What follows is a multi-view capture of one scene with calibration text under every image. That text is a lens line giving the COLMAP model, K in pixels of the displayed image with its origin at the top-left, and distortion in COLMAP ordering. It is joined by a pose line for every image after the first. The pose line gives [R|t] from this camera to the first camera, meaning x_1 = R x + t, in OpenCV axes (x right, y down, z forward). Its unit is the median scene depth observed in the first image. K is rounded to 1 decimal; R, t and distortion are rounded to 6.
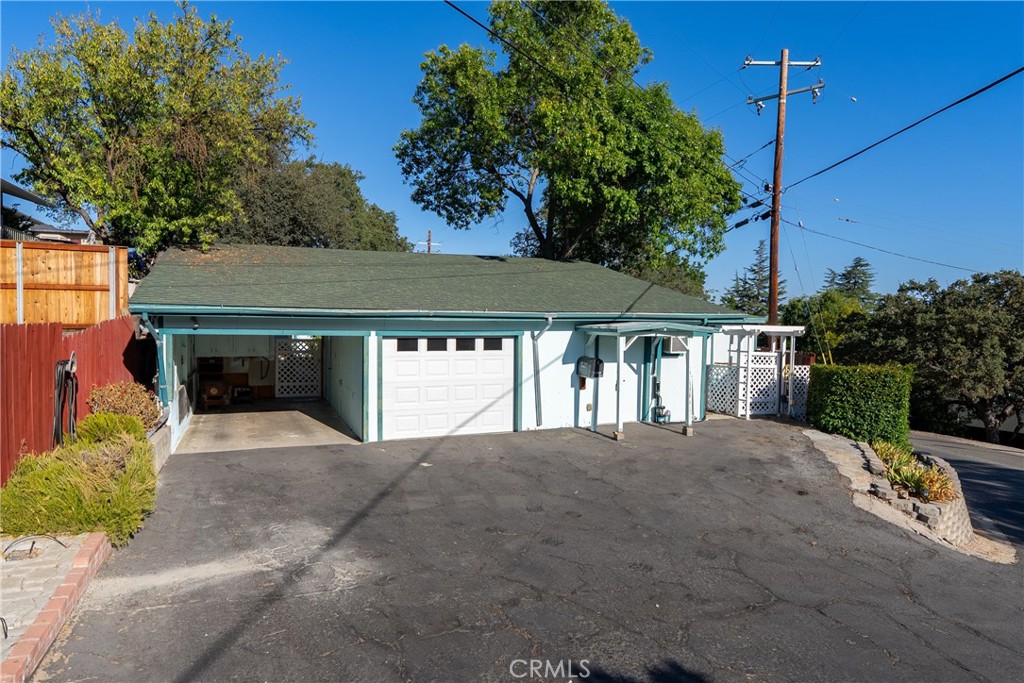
lens RADIAL K [[635.1, 0, 520.0], [0, 635.1, 337.6], [0, 0, 1]] dist [-0.004713, 0.002507]
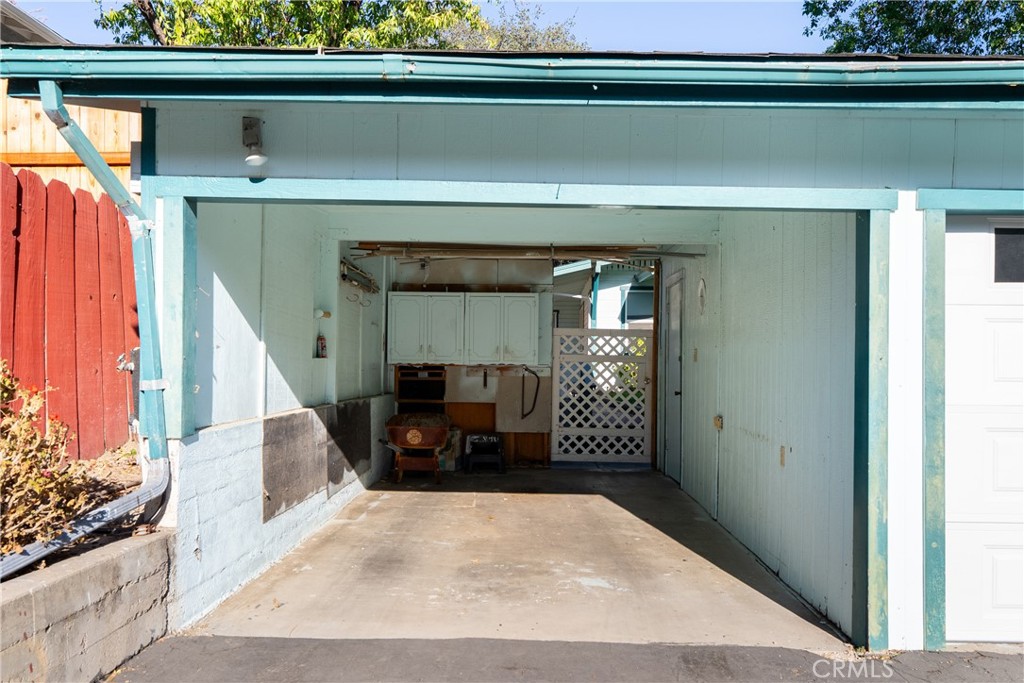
lens RADIAL K [[850.6, 0, 503.0], [0, 850.6, 357.1], [0, 0, 1]] dist [-0.017248, -0.002047]
pose [[0.903661, -0.006554, -0.428198, -0.207318], [-0.013465, 0.998954, -0.043704, 0.062000], [0.428036, 0.045259, 0.902628, 0.573189]]
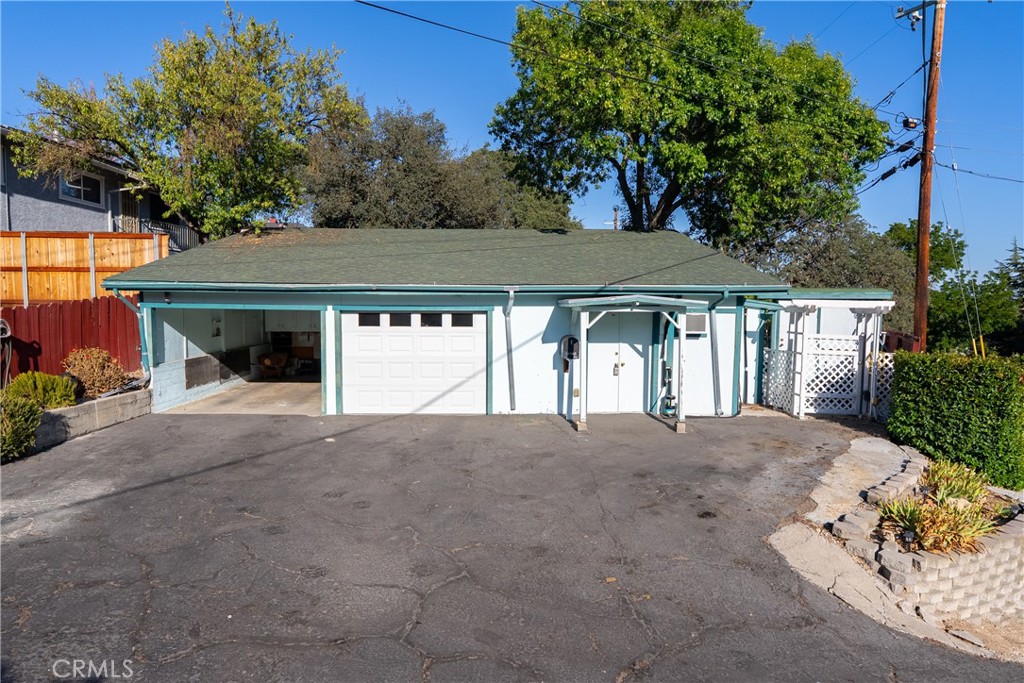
lens RADIAL K [[635.1, 0, 514.5], [0, 635.1, 336.9], [0, 0, 1]] dist [-0.004713, 0.002507]
pose [[0.925729, 0.016474, -0.377828, 0.376954], [-0.007178, 0.999636, 0.025999, 0.009869], [0.378119, -0.021357, 0.925511, 0.156167]]
